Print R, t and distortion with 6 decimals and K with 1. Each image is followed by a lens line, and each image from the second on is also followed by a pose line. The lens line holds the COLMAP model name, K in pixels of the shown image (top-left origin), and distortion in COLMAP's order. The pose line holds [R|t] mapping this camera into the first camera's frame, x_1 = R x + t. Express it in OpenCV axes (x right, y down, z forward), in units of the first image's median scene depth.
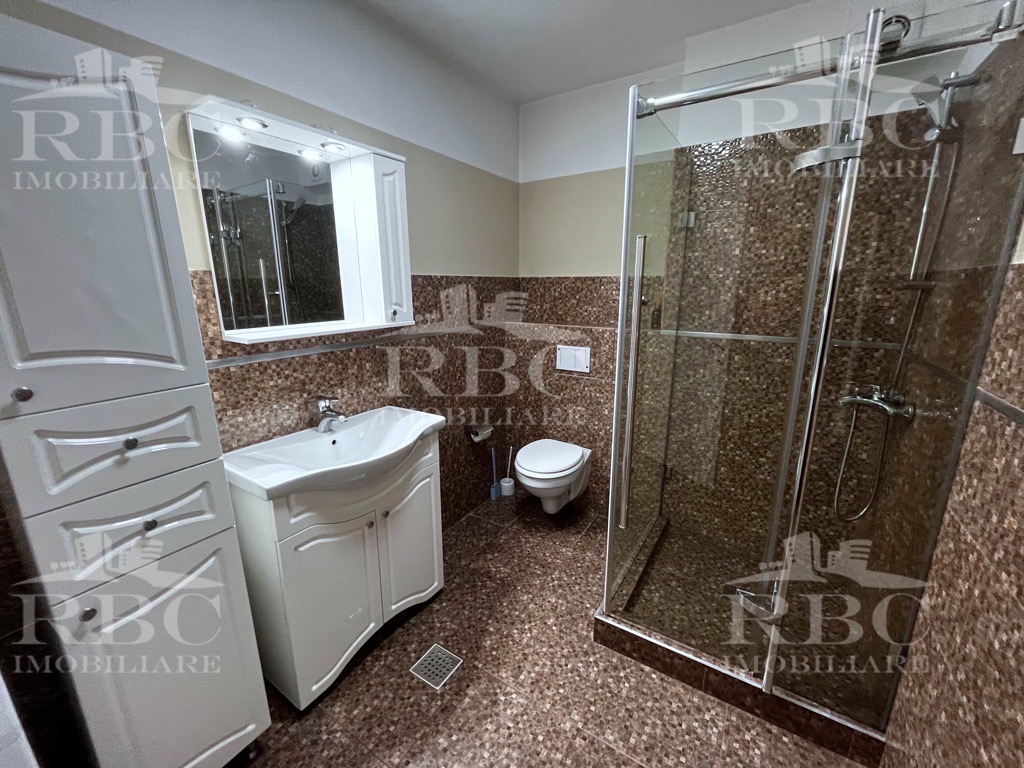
lens RADIAL K [[415.1, 0, 515.9], [0, 415.1, 378.2], [0, 0, 1]] dist [-0.004451, 0.000374]
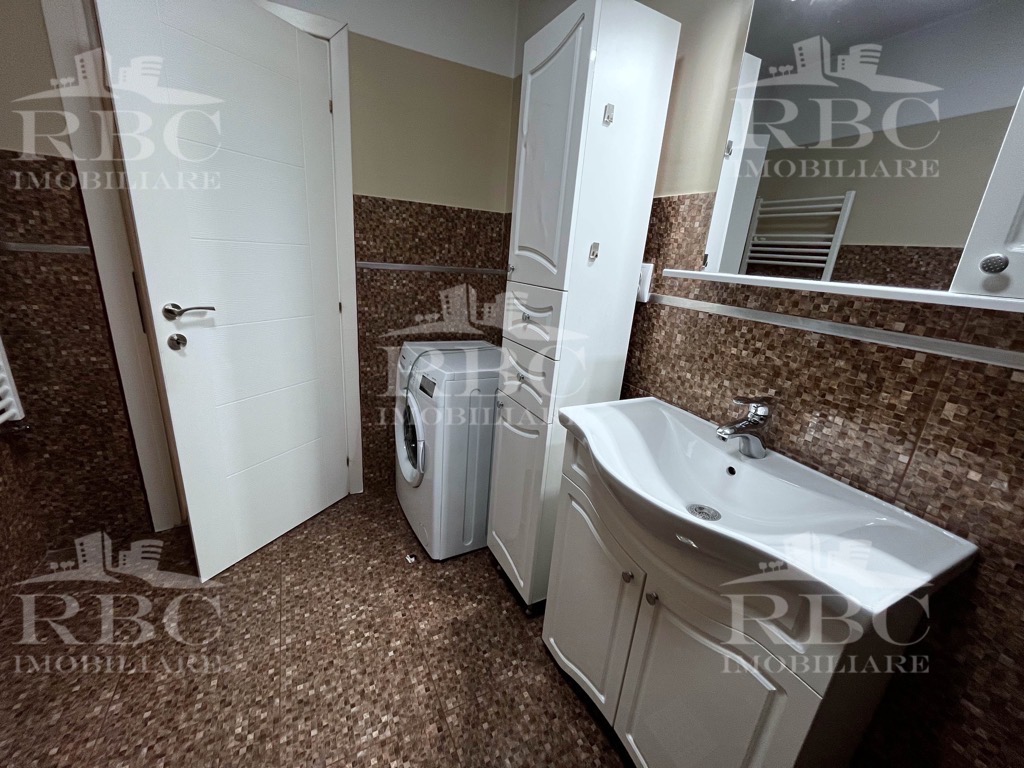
lens RADIAL K [[415.1, 0, 514.7], [0, 415.1, 382.1], [0, 0, 1]] dist [-0.004451, 0.000374]
pose [[-0.501049, 0.218140, -0.837475, 0.215134], [-0.266219, 0.881935, 0.388996, -0.119861], [0.823454, 0.417858, -0.383820, 1.000428]]
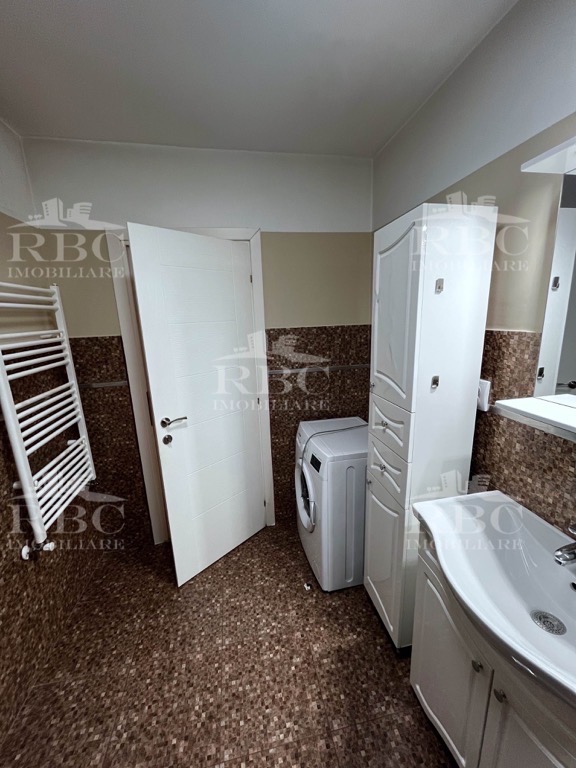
lens RADIAL K [[311.3, 0, 289.2], [0, 311.3, 385.7], [0, 0, 1]] dist [-0.004451, 0.000374]
pose [[-0.731801, 0.176311, -0.658317, 0.196563], [-0.116772, 0.919234, 0.375997, -0.309773], [0.671440, 0.352028, -0.652108, 0.981170]]
